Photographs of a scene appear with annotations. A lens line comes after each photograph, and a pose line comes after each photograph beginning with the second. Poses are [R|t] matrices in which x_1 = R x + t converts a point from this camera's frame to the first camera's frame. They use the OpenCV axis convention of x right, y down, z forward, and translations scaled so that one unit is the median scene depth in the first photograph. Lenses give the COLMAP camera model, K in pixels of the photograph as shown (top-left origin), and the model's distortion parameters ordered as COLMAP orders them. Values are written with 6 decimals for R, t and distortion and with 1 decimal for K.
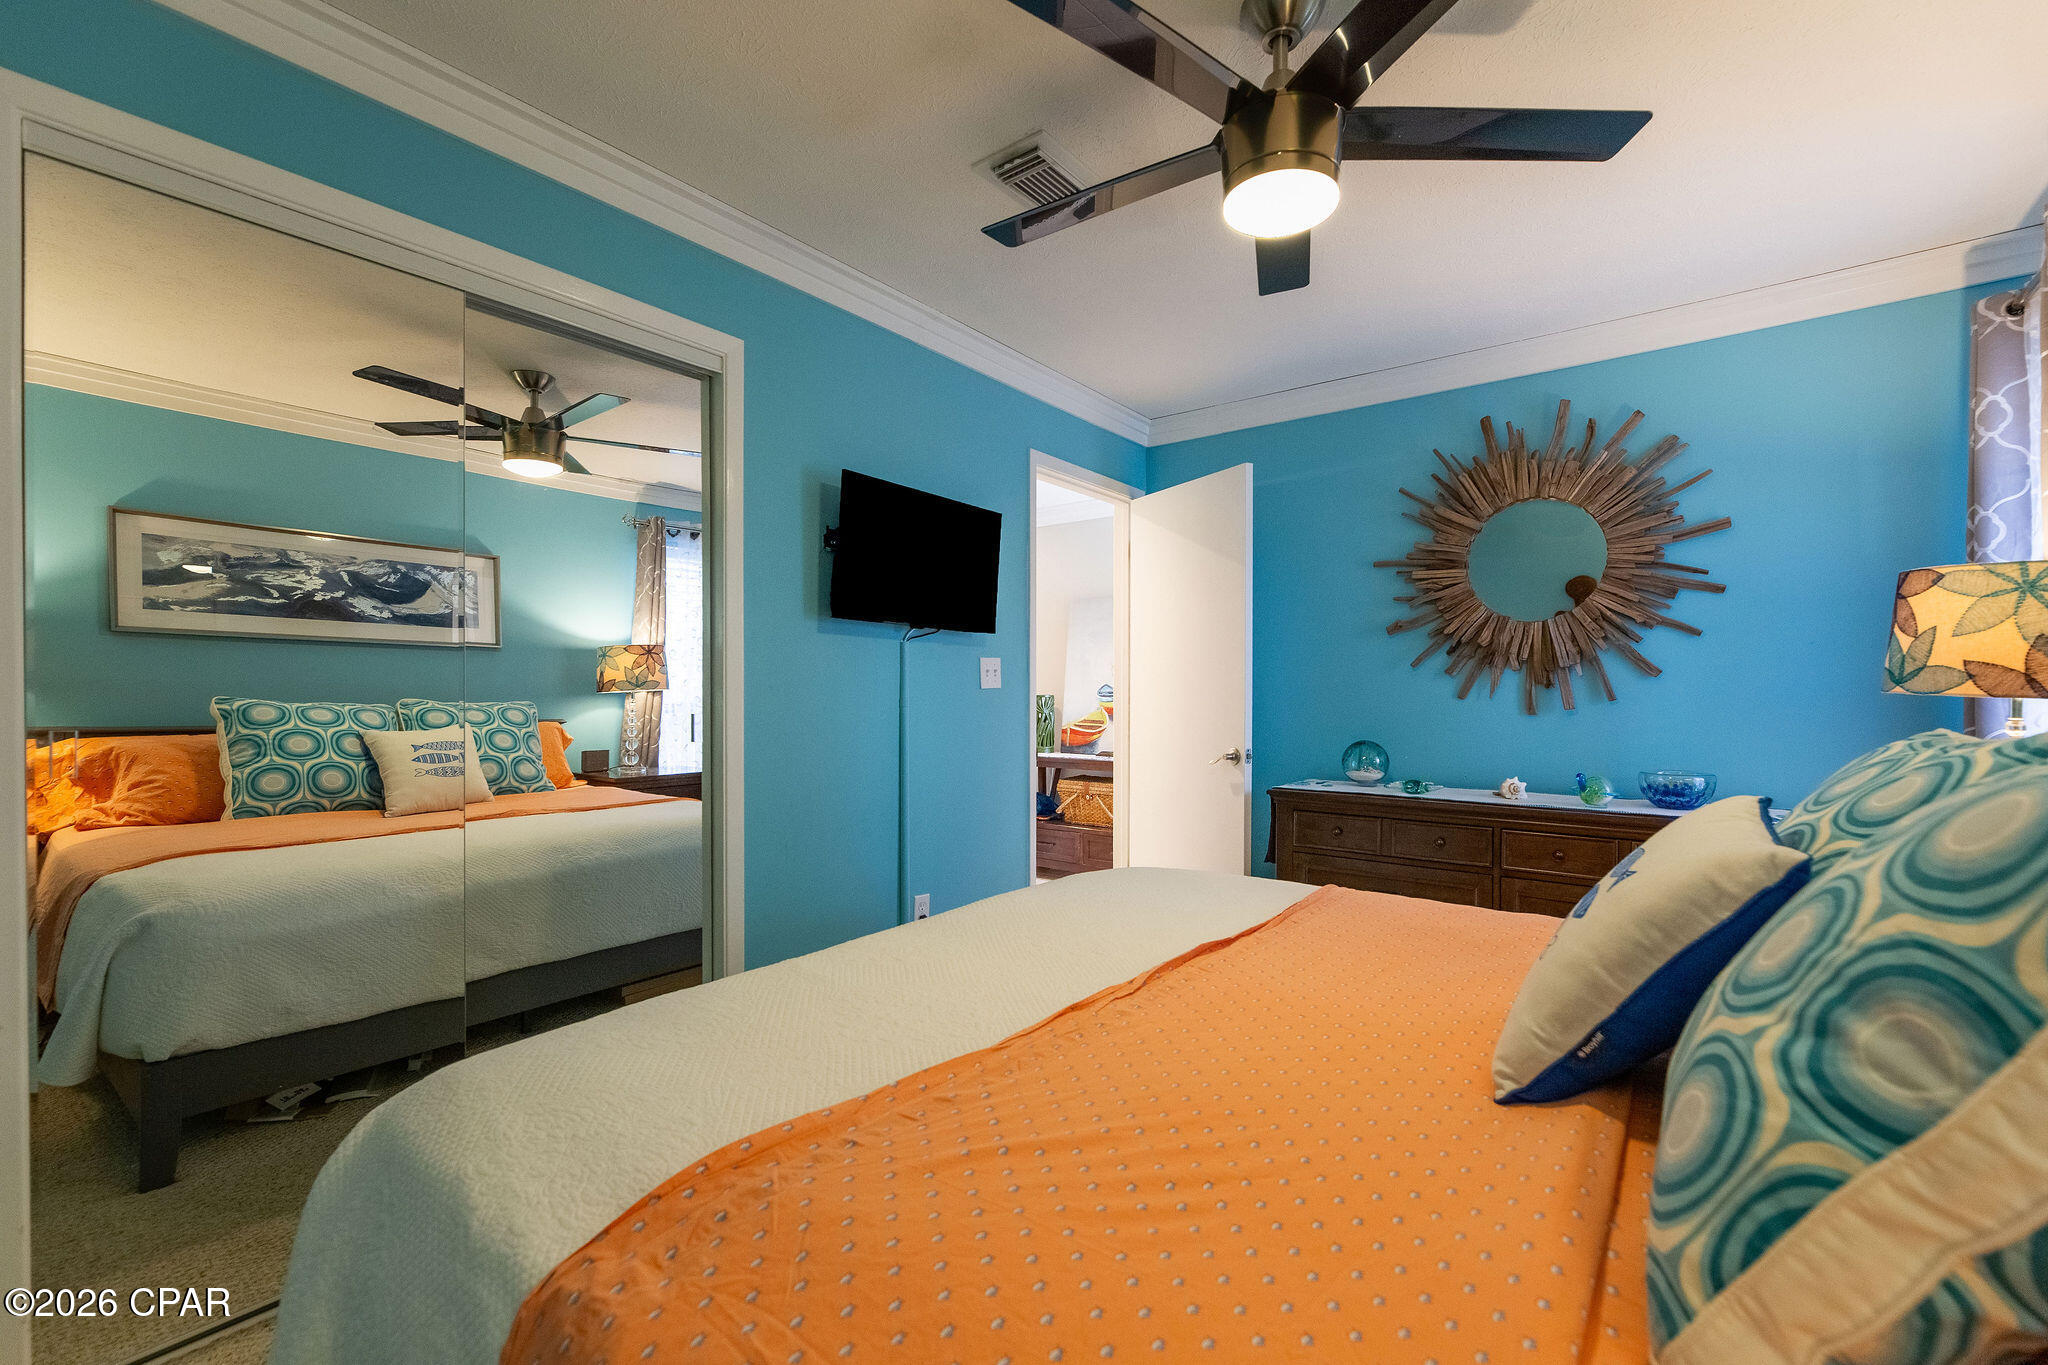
lens RADIAL K [[853.5, 0, 1027.4], [0, 853.5, 701.3], [0, 0, 1]] dist [-0.000069, 0.000153]
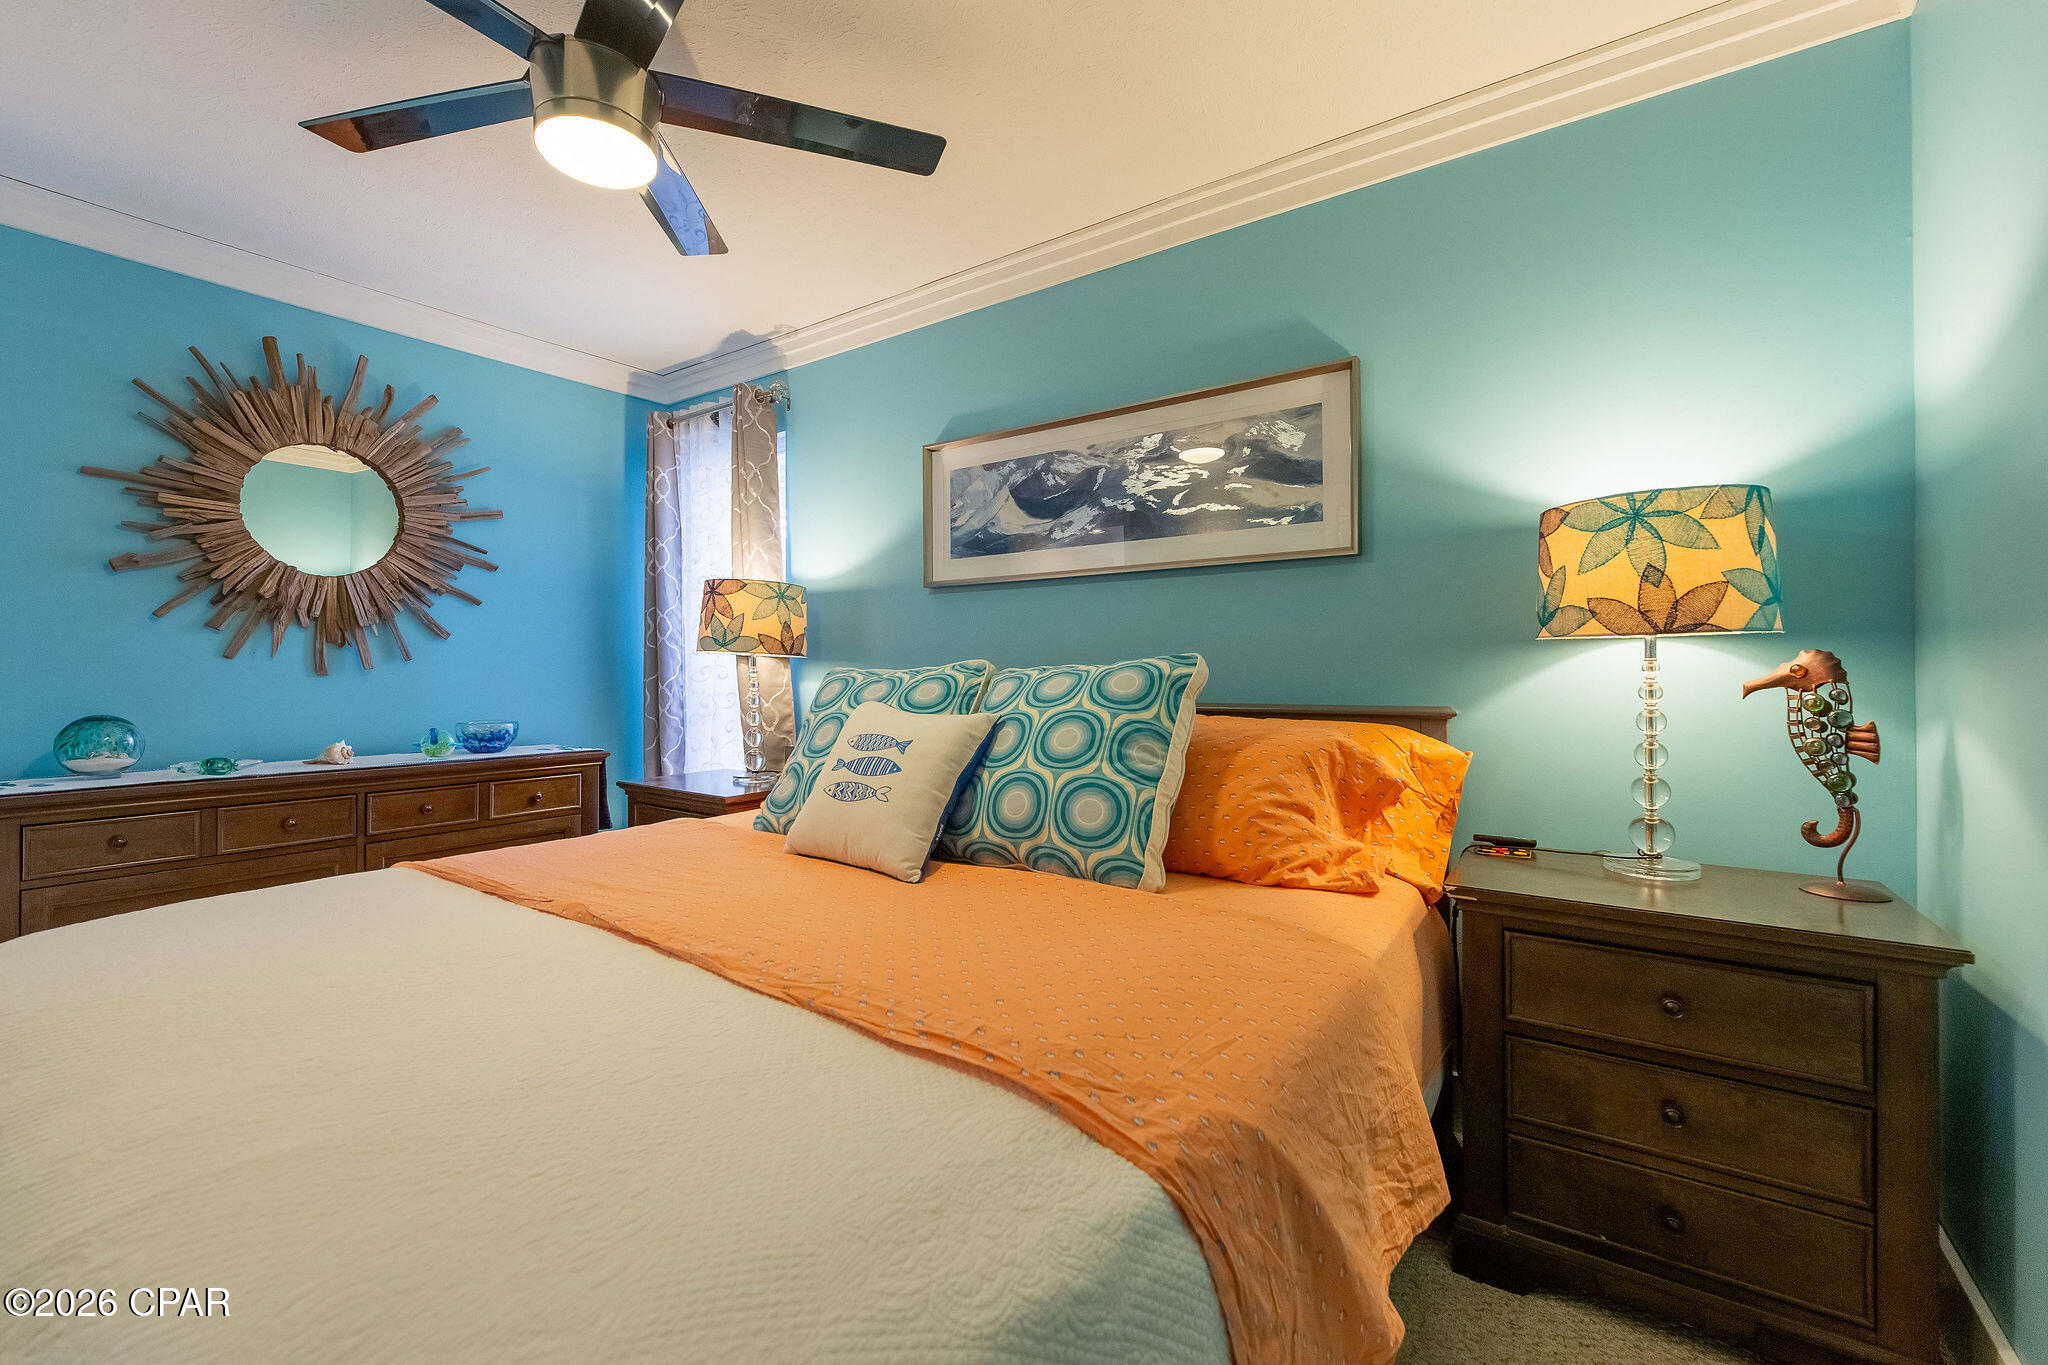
lens RADIAL K [[856.7, 0, 997.4], [0, 856.7, 665.8], [0, 0, 1]] dist [0.000259, 0.000001]
pose [[-0.020204, 0.003943, 0.999788, -0.383352], [0.010142, 0.999942, -0.003739, 0.016917], [-0.999744, 0.010064, -0.020242, 0.293673]]
